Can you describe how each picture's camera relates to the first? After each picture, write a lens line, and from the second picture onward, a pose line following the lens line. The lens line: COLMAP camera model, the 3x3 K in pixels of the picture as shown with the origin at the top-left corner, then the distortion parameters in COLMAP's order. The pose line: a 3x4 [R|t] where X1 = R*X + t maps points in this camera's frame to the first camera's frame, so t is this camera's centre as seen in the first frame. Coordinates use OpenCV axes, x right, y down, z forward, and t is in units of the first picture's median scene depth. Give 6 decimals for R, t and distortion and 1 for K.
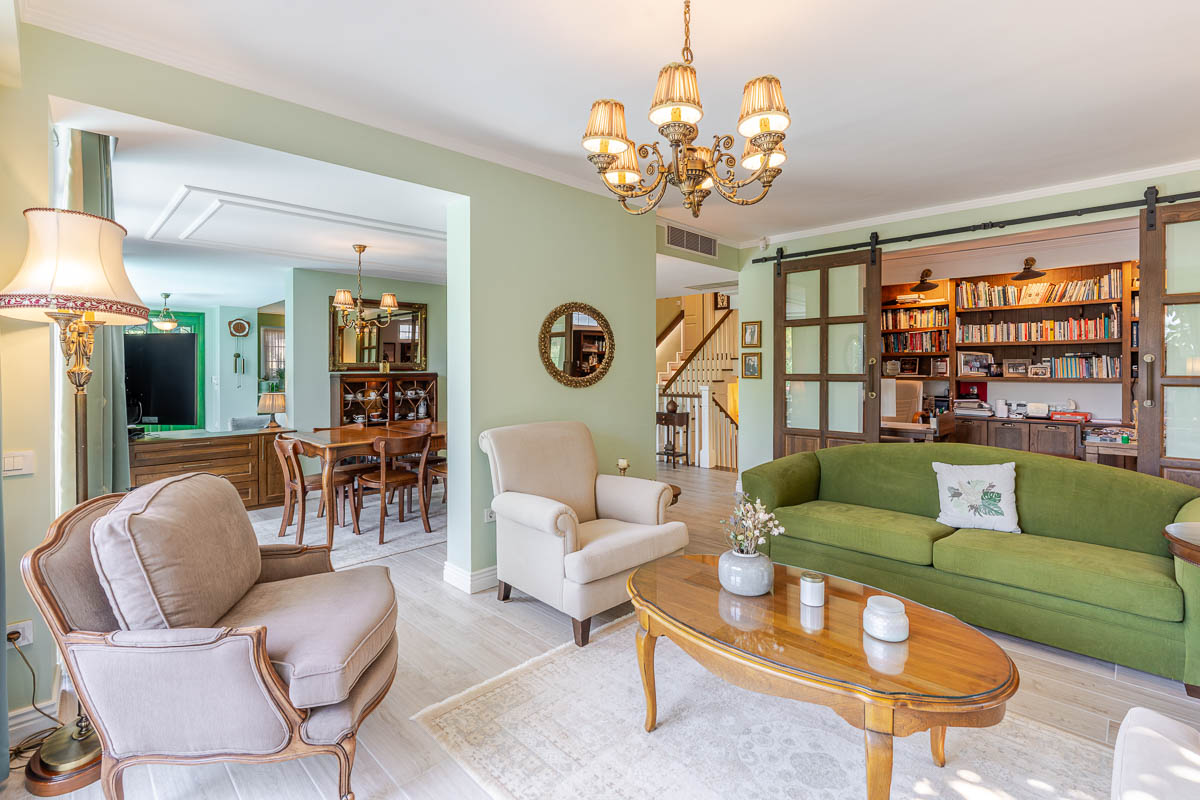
lens RADIAL K [[549.3, 0, 589.8], [0, 549.3, 370.8], [0, 0, 1]] dist [-0.009405, 0.001625]
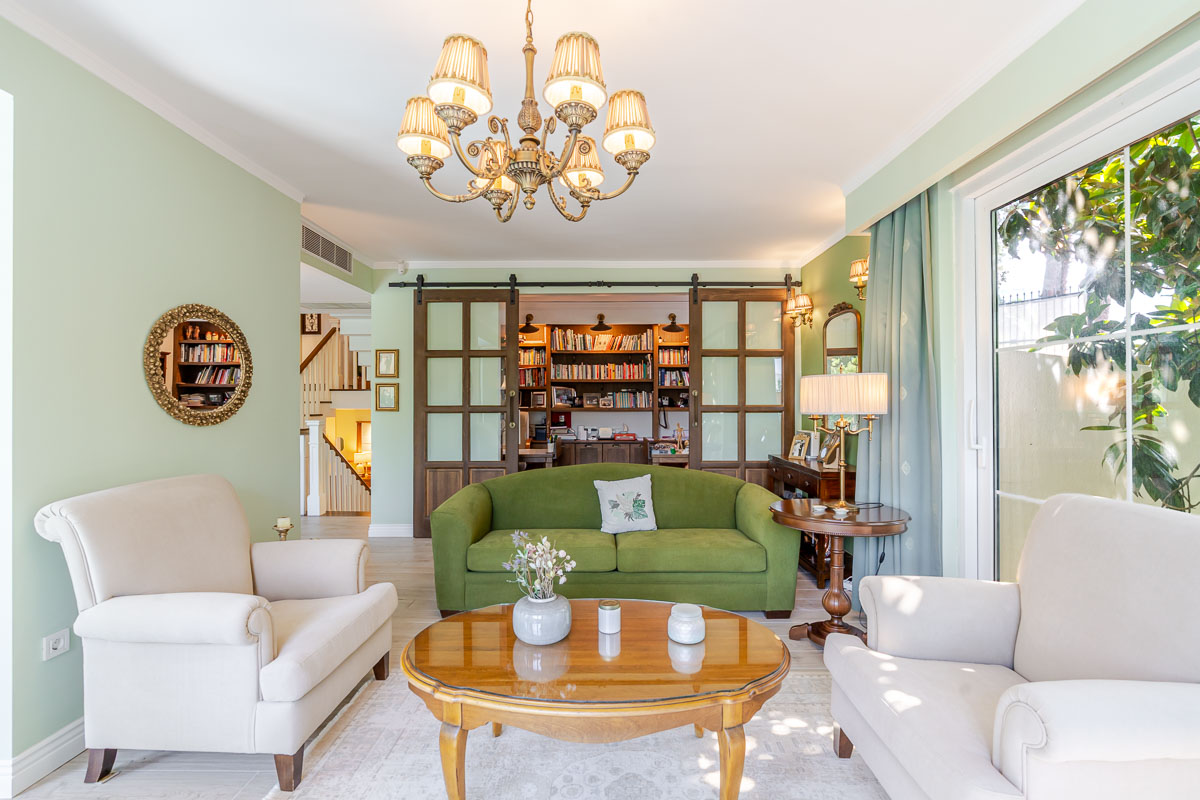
lens RADIAL K [[549.3, 0, 598.5], [0, 549.3, 398.4], [0, 0, 1]] dist [-0.009405, 0.001625]
pose [[0.706274, 0.004489, 0.707925, -0.112516], [0.003100, 0.999951, -0.009433, 0.002479], [-0.707932, 0.008857, 0.706225, 0.103565]]
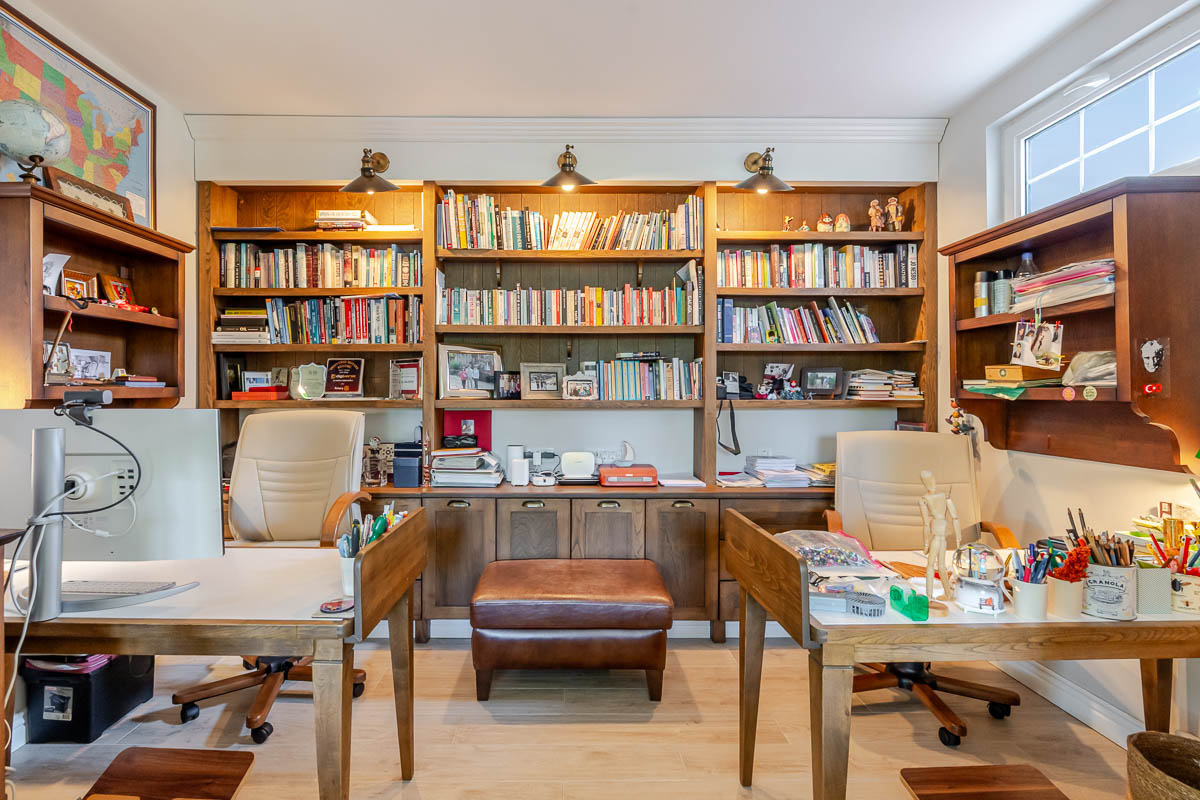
lens RADIAL K [[549.3, 0, 581.9], [0, 549.3, 395.2], [0, 0, 1]] dist [-0.009405, 0.001625]
pose [[0.675918, 0.001898, 0.736974, 0.479529], [0.000845, 0.999994, -0.003350, 0.009973], [-0.736976, 0.002887, 0.675913, 0.695799]]
